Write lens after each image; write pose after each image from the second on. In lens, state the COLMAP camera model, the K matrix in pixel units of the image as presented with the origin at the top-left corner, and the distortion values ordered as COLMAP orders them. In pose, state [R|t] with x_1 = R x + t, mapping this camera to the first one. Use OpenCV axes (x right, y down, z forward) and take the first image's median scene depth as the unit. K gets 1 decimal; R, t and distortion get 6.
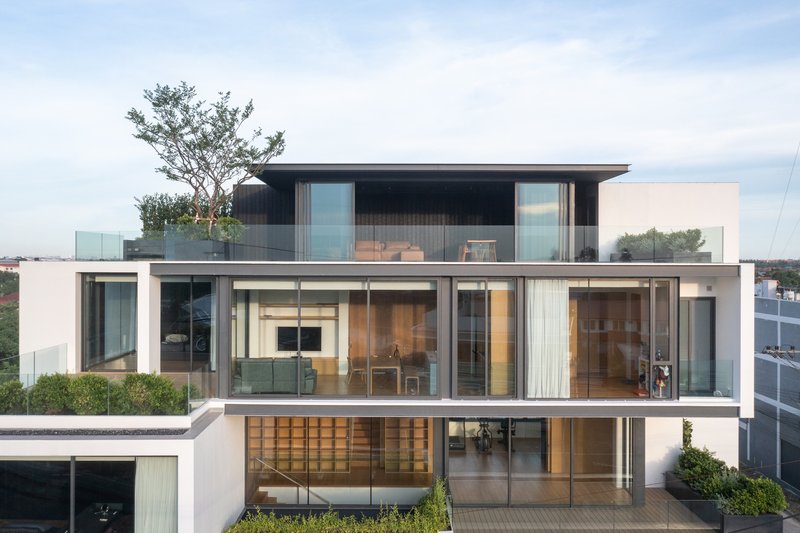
lens RADIAL K [[642.7, 0, 400.0], [0, 642.7, 266.5], [0, 0, 1]] dist [-0.003693, -0.006759]
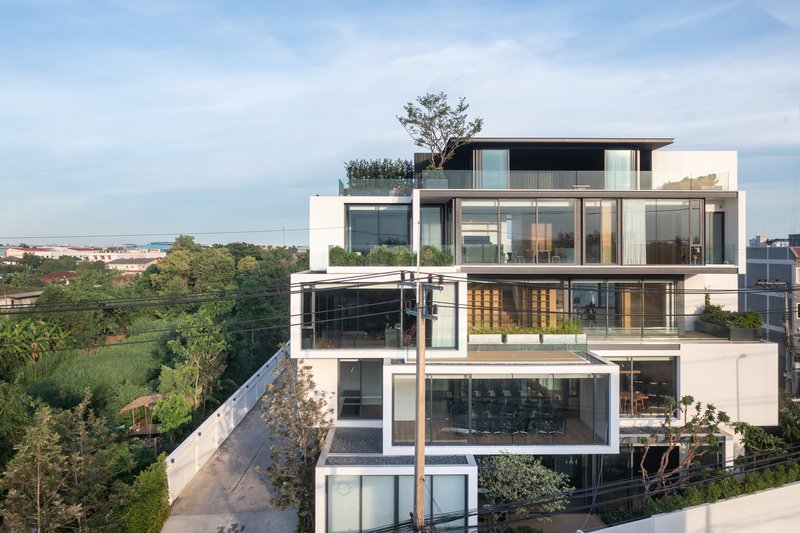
lens RADIAL K [[689.3, 0, 400.0], [0, 689.3, 266.5], [0, 0, 1]] dist [-0.004420, 0.005574]
pose [[0.999560, -0.003589, 0.029433, -0.438746], [0.003583, 0.999994, 0.000267, 0.185222], [-0.029434, -0.000162, 0.999567, -0.833369]]
